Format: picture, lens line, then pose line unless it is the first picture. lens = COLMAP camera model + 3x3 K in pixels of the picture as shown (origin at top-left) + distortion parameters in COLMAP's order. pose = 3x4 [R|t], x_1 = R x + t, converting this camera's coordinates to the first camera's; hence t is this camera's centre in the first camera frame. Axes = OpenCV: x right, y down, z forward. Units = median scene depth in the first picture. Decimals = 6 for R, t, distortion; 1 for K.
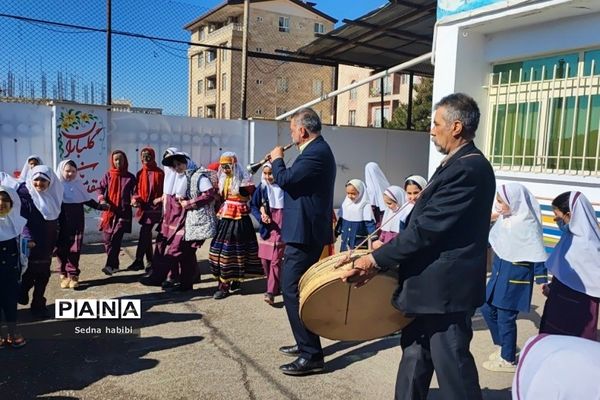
lens RADIAL K [[503.6, 0, 300.0], [0, 503.6, 200.0], [0, 0, 1]] dist [0.008525, 0.006862]
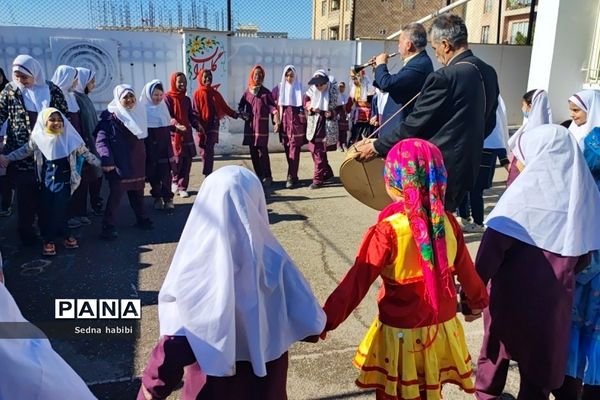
lens RADIAL K [[503.6, 0, 300.0], [0, 503.6, 200.0], [0, 0, 1]] dist [0.008525, 0.006862]
pose [[0.969895, 0.040804, -0.240079, 0.059189], [-0.005214, 0.989116, 0.147044, 0.017657], [0.243466, -0.141366, 0.959552, -0.087381]]
